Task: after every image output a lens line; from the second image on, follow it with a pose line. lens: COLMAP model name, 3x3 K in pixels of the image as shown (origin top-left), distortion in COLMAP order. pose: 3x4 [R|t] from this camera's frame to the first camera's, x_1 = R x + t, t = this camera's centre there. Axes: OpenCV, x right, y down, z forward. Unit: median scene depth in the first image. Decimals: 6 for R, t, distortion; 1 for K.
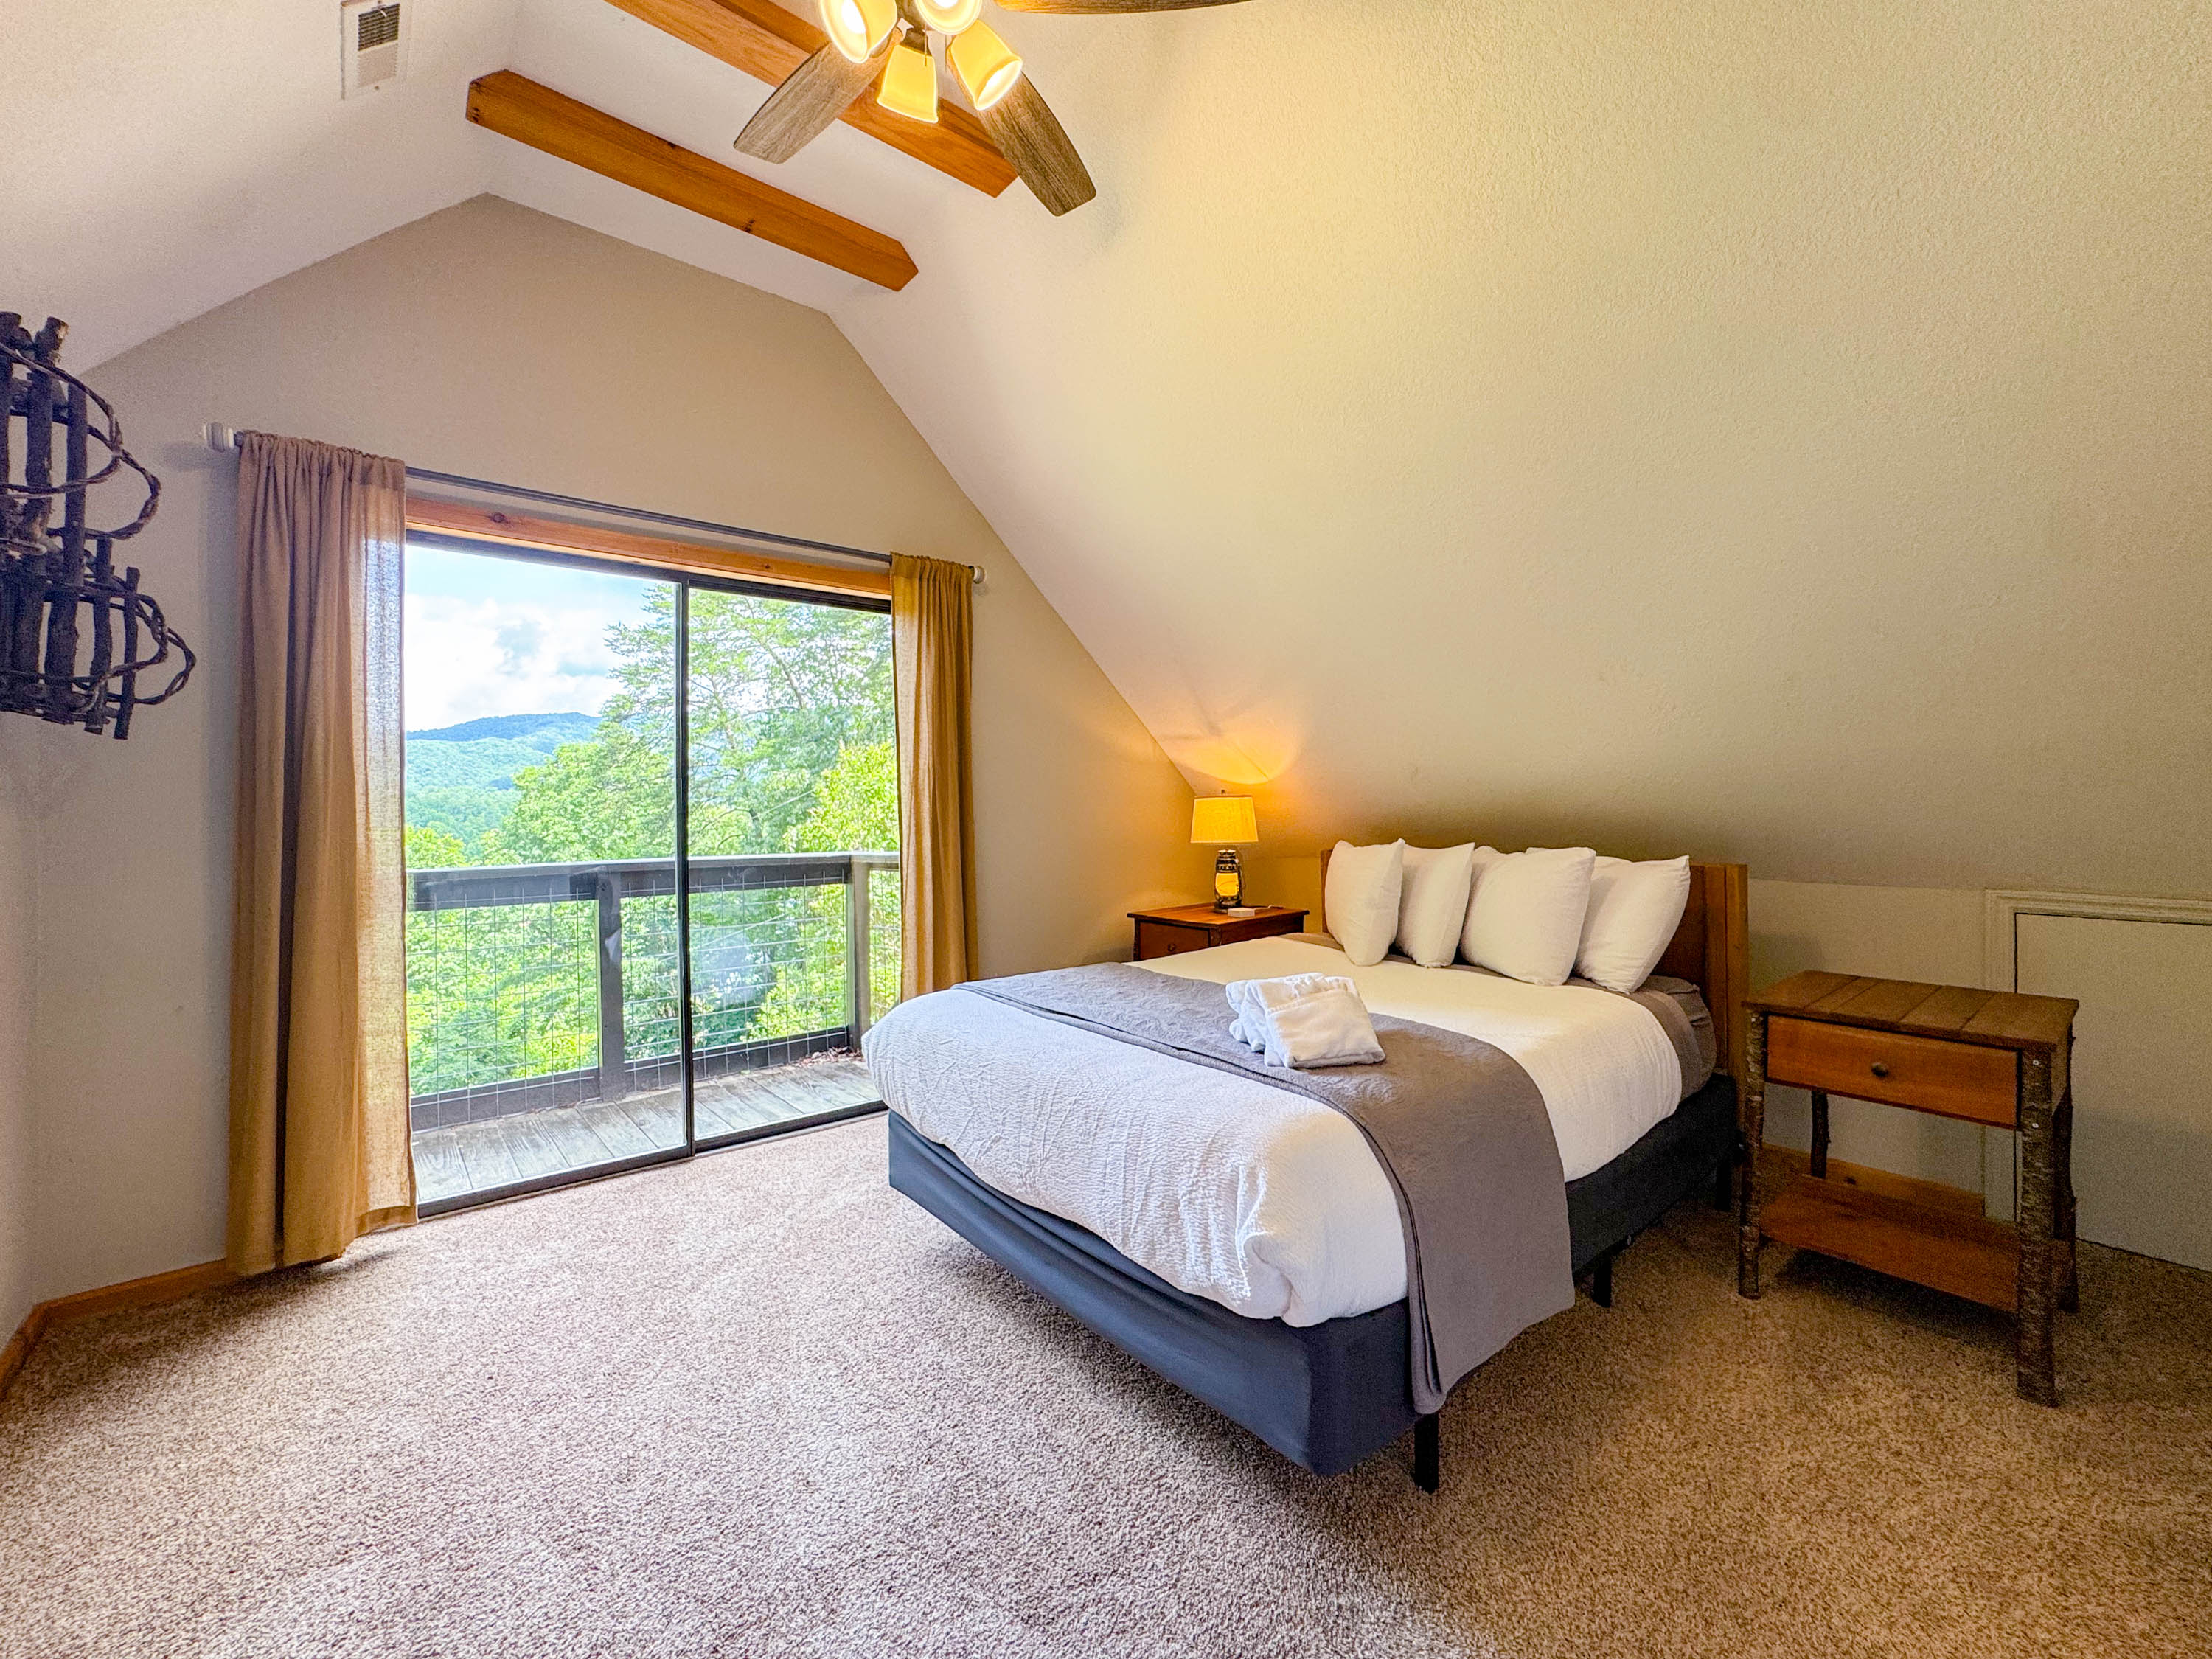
lens RADIAL K [[907.9, 0, 1105.2], [0, 907.9, 821.8], [0, 0, 1]] dist [-0.042496, 0.019054]
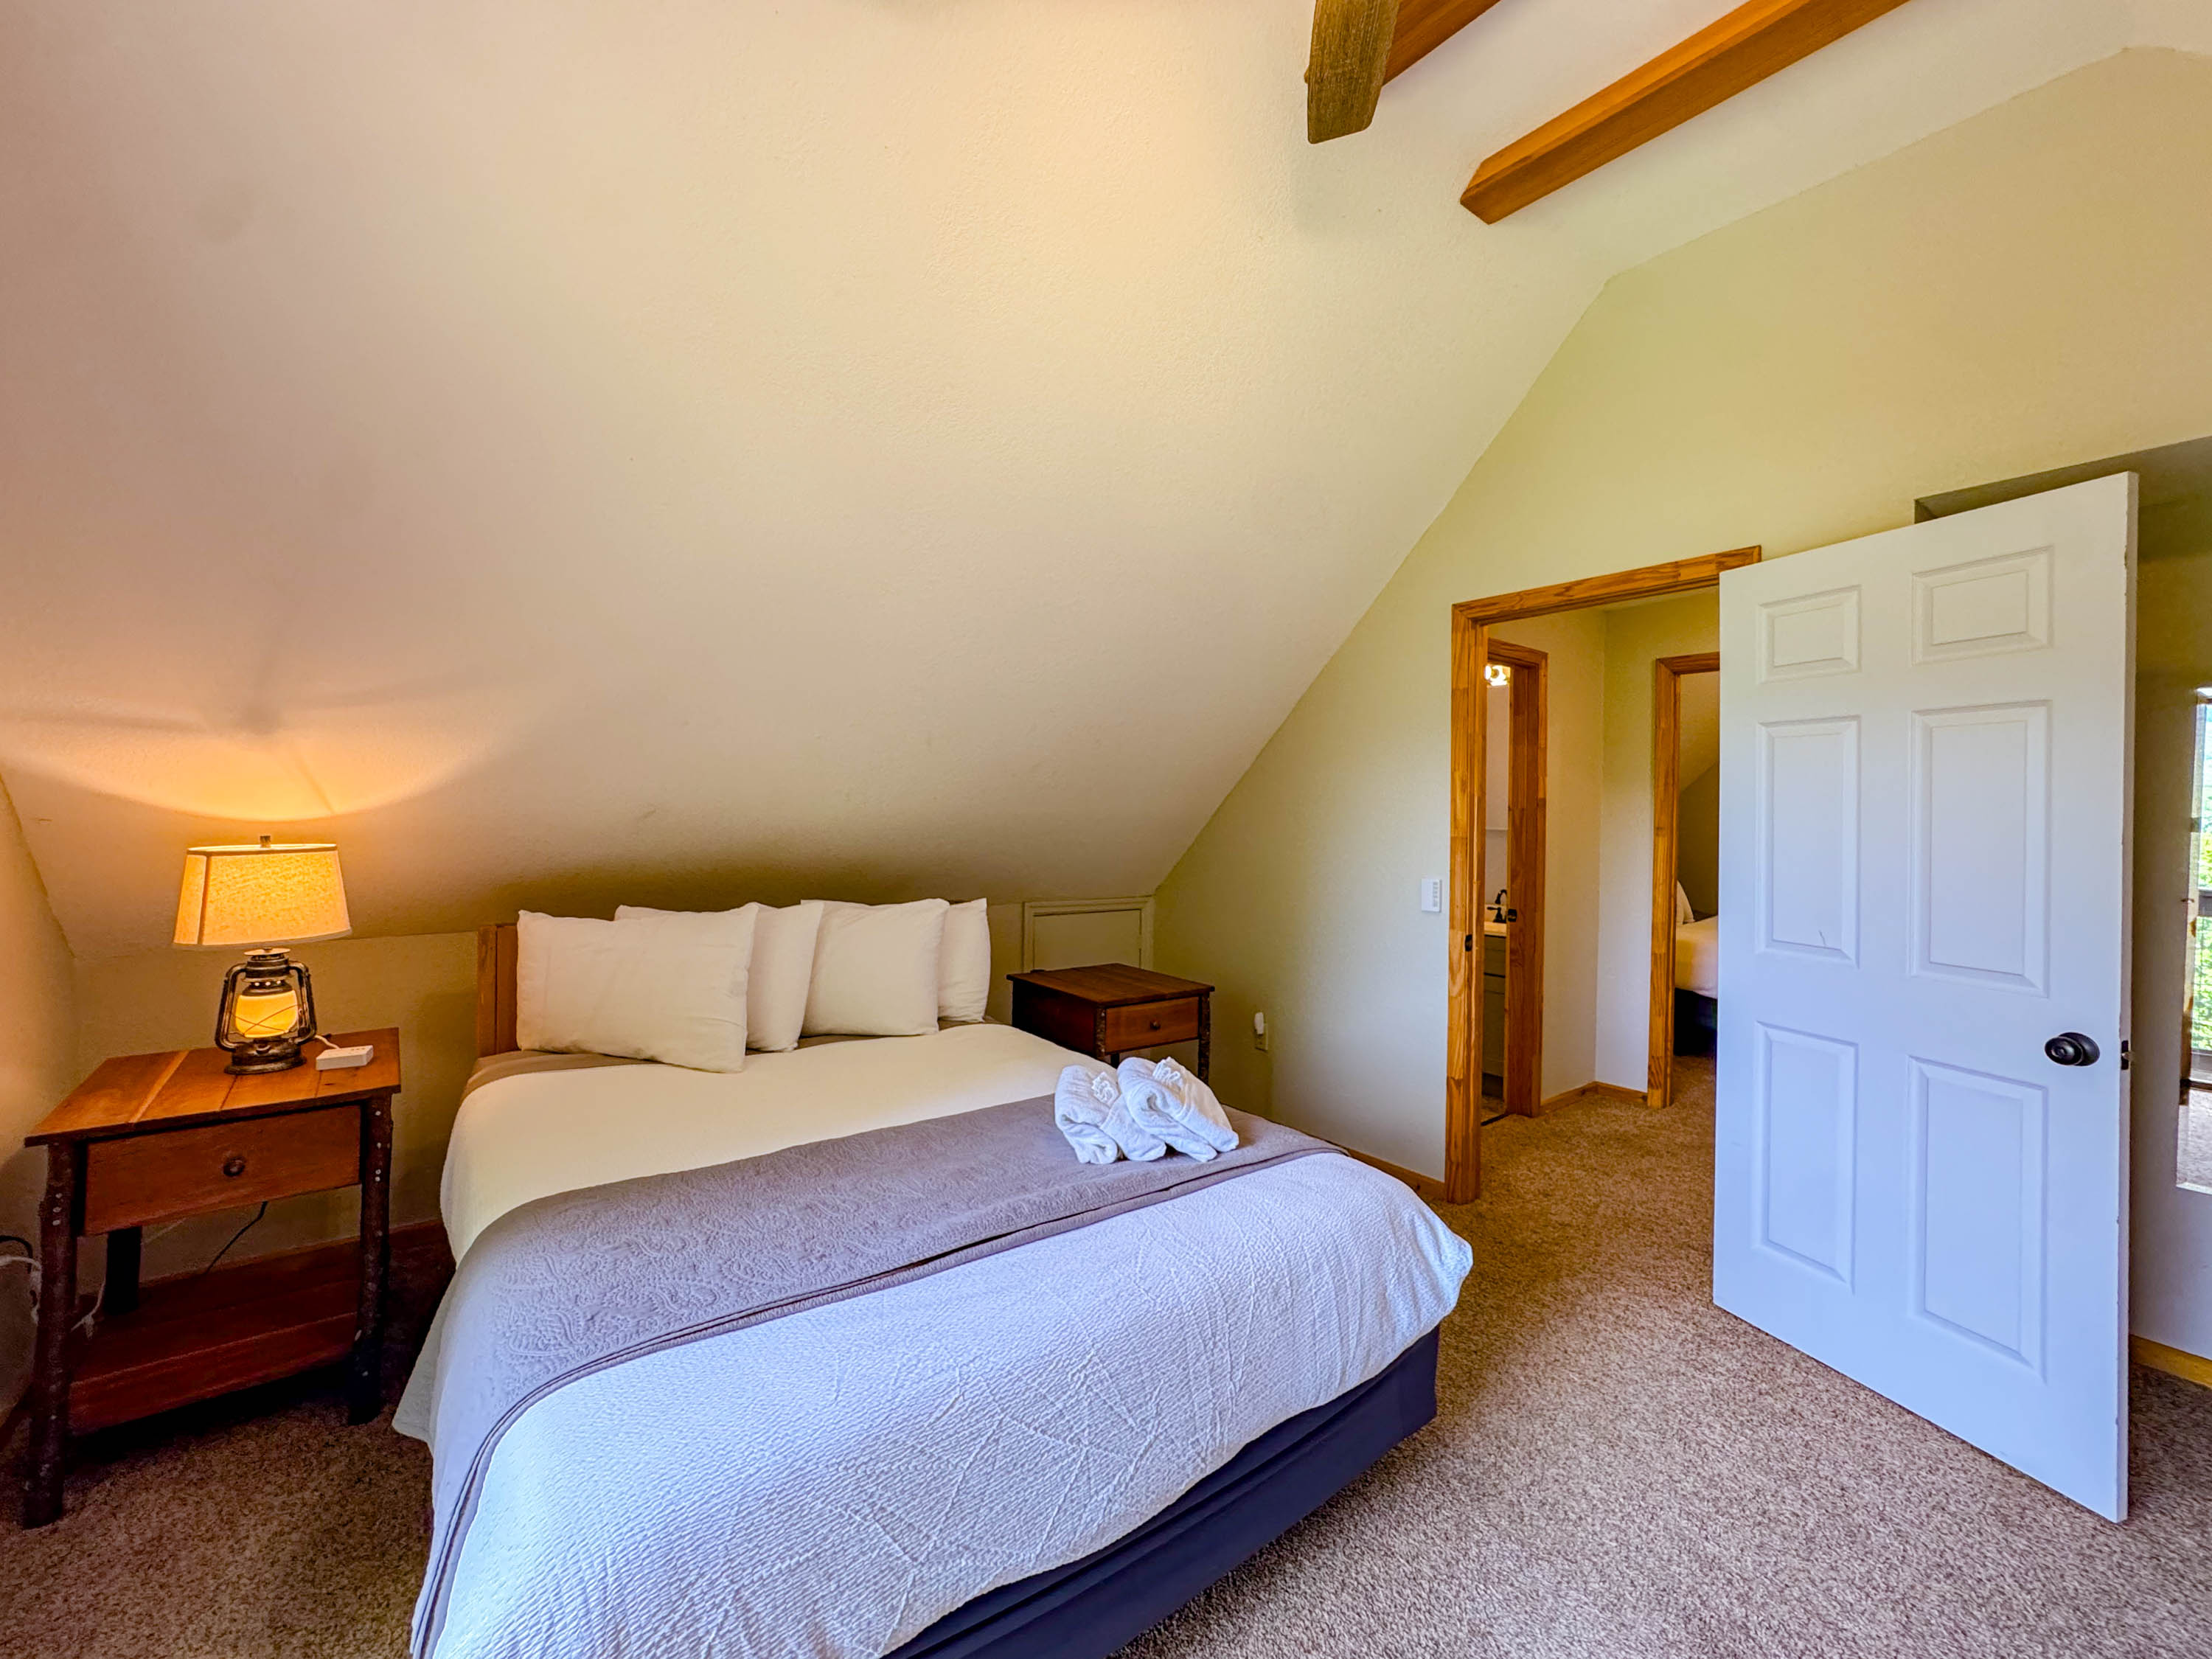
lens RADIAL K [[907.9, 0, 1105.2], [0, 907.9, 821.8], [0, 0, 1]] dist [-0.042496, 0.019054]
pose [[0.045303, 0.003981, 0.998965, -0.643045], [0.007214, 0.999965, -0.004312, -0.068152], [-0.998947, 0.007401, 0.045273, 0.864744]]
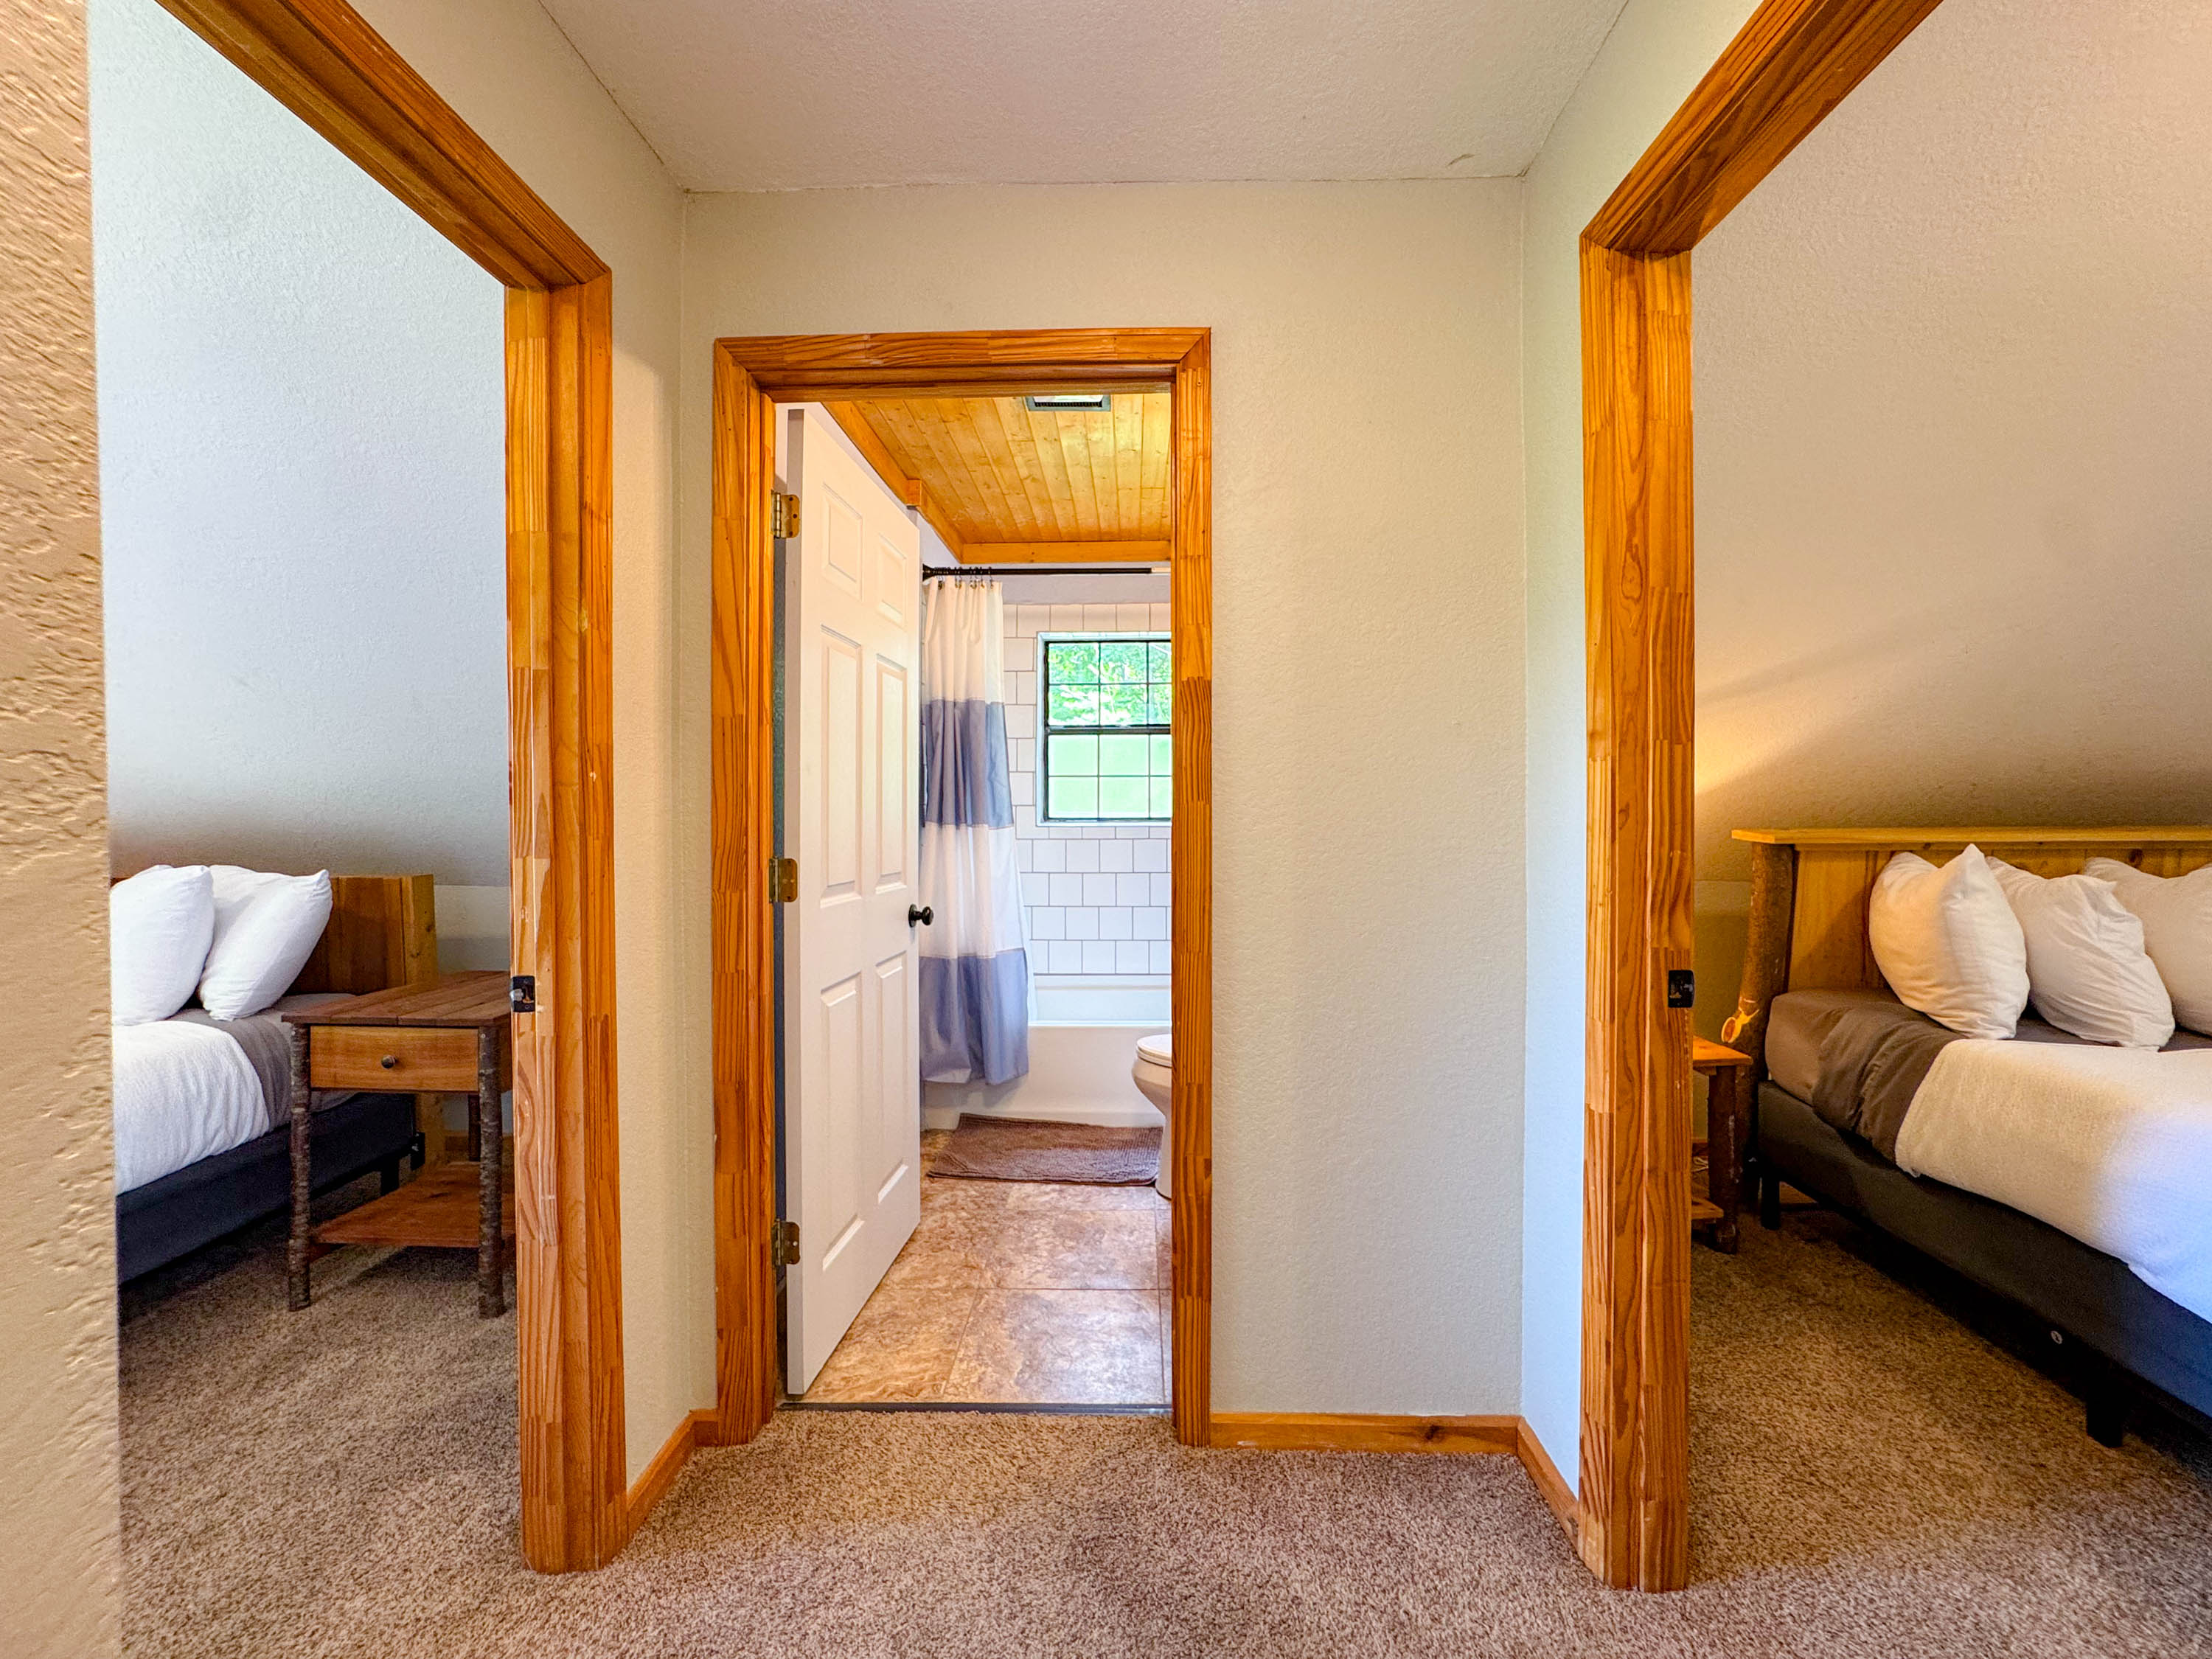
lens RADIAL K [[907.9, 0, 1105.2], [0, 907.9, 821.8], [0, 0, 1]] dist [-0.042496, 0.019054]
pose [[0.673363, -0.004686, 0.739297, 0.556687], [0.014609, 0.999869, -0.006969, 0.002993], [-0.739167, 0.015493, 0.673343, -0.333078]]
